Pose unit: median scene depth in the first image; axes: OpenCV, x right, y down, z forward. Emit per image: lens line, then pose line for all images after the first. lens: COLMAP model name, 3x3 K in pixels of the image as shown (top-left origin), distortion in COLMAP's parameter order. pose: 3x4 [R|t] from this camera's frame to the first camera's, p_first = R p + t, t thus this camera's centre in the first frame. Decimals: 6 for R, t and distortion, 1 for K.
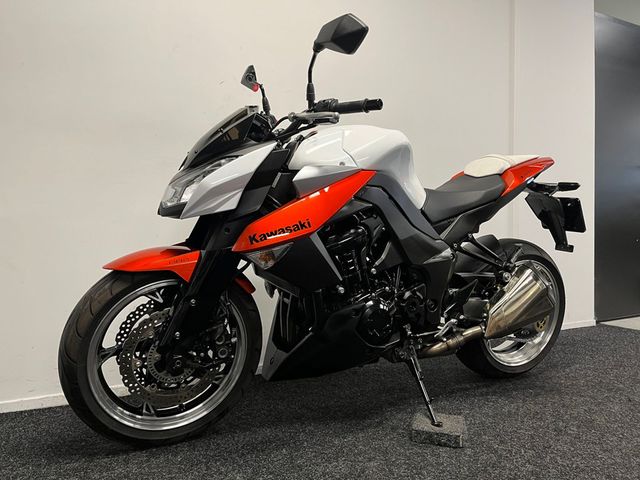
lens RADIAL K [[485.1, 0, 320.0], [0, 485.1, 240.0], [0, 0, 1]] dist [0.078143, -0.107513]
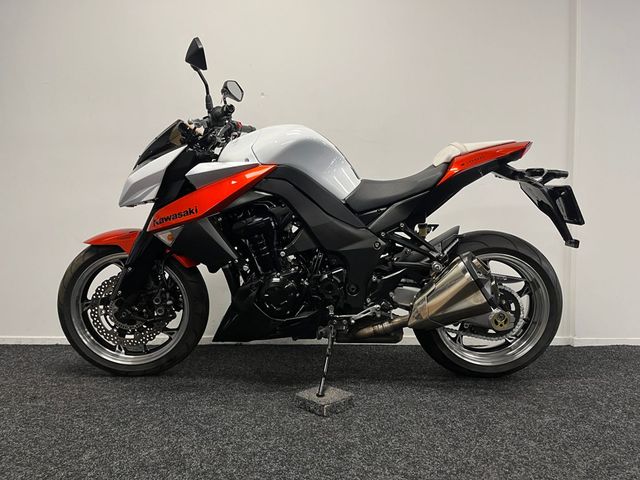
lens RADIAL K [[485.1, 0, 320.0], [0, 485.1, 240.0], [0, 0, 1]] dist [0.078143, -0.107513]
pose [[0.899084, 0.023492, -0.437146, 0.706504], [-0.023649, 0.999707, 0.005085, 0.025205], [0.437138, 0.005766, 0.899376, 0.020453]]
